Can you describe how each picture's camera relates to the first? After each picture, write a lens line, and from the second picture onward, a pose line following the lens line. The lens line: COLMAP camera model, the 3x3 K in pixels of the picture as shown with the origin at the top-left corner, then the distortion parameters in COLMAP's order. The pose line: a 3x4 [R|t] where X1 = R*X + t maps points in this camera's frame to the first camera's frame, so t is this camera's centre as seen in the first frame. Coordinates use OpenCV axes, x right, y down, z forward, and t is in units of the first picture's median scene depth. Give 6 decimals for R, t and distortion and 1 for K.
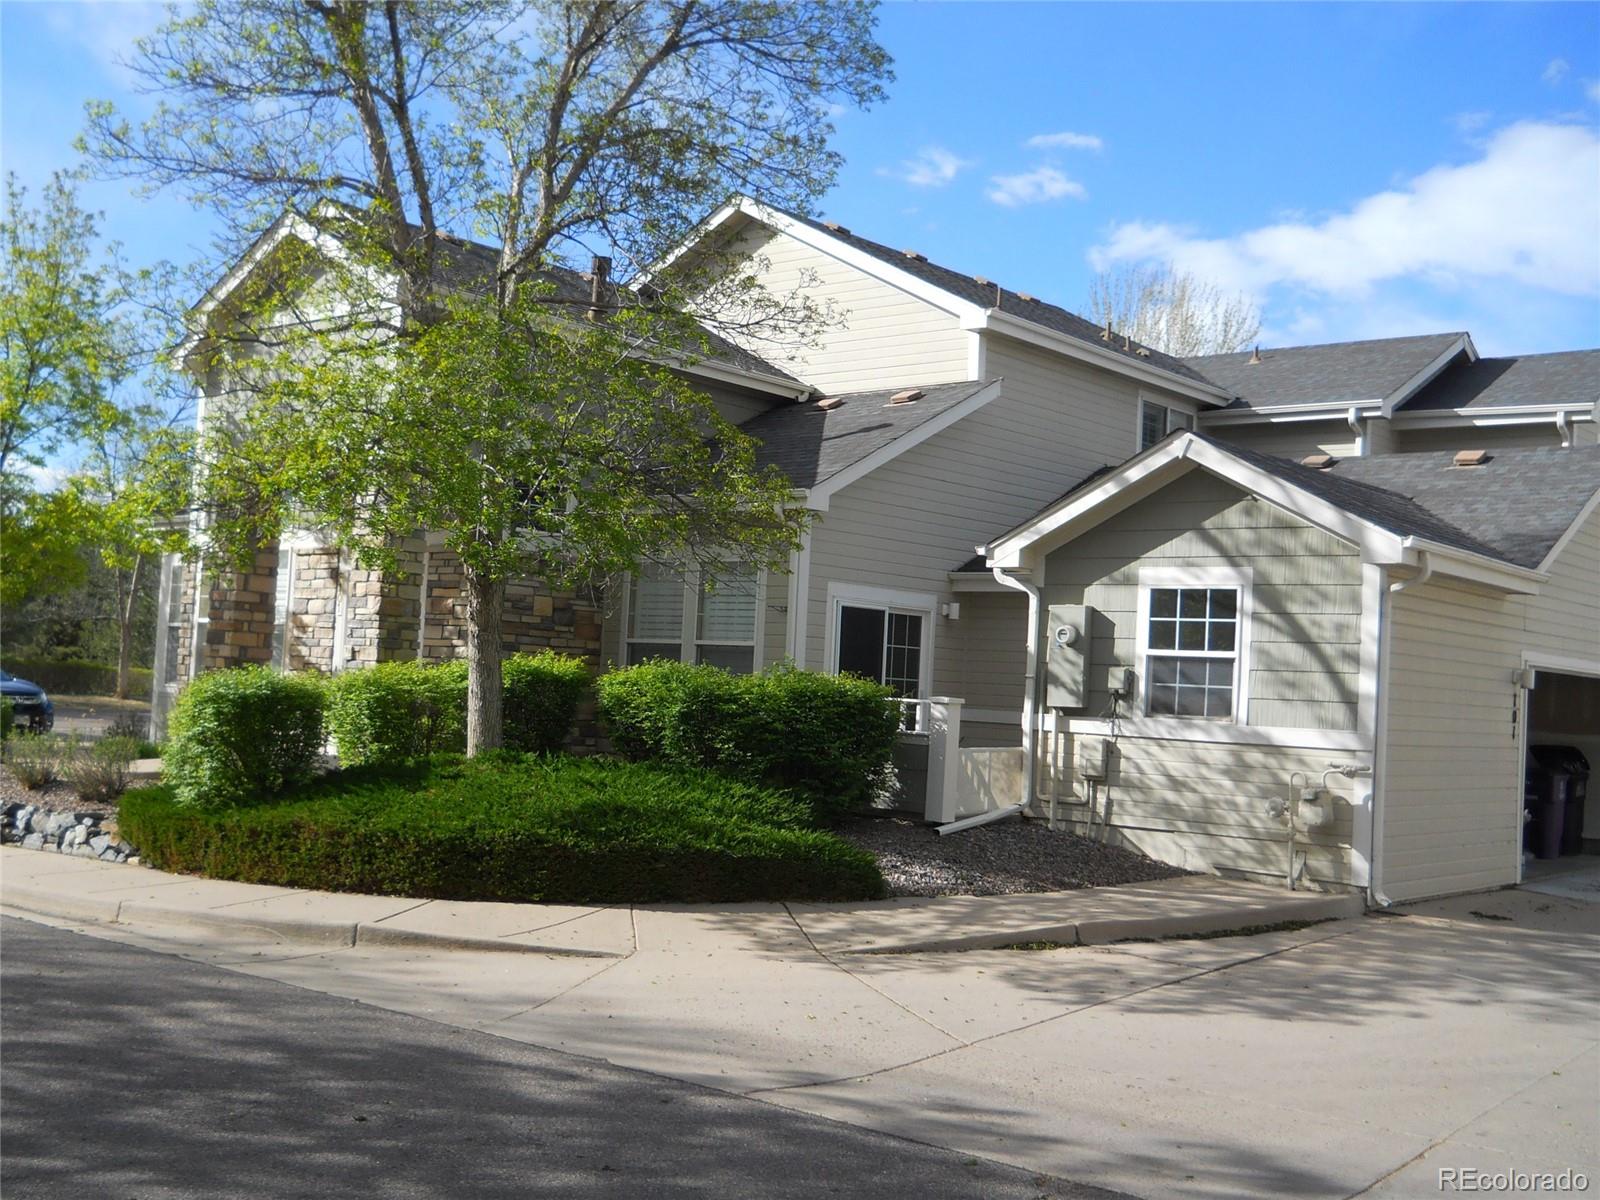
lens RADIAL K [[1739.4, 0, 800.6], [0, 1739.4, 649.8], [0, 0, 1]] dist [-0.032759, -0.015230]
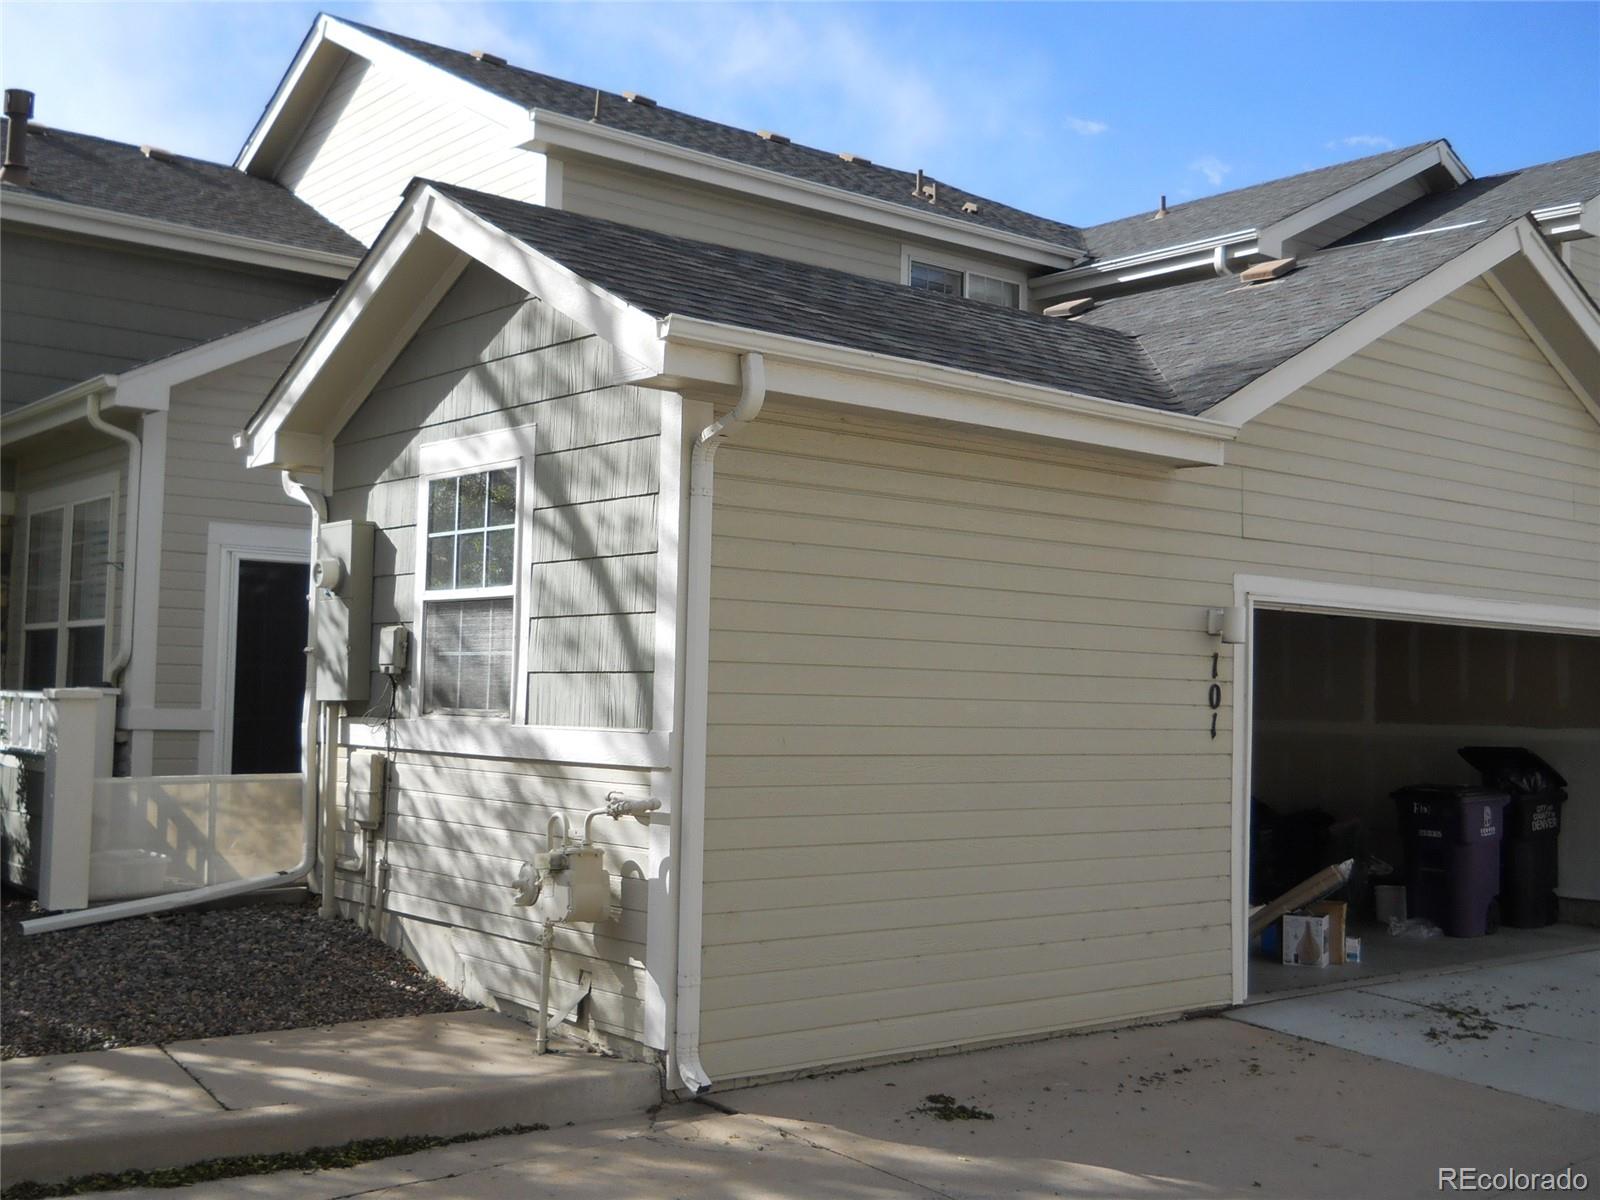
lens RADIAL K [[1764.4, 0, 800.0], [0, 1764.4, 600.0], [0, 0, 1]] dist [-0.028525, -0.022847]
pose [[0.983596, -0.040299, -0.175826, 0.425740], [0.033249, 0.998528, -0.042862, 0.030995], [0.177294, 0.036313, 0.983488, 0.482374]]
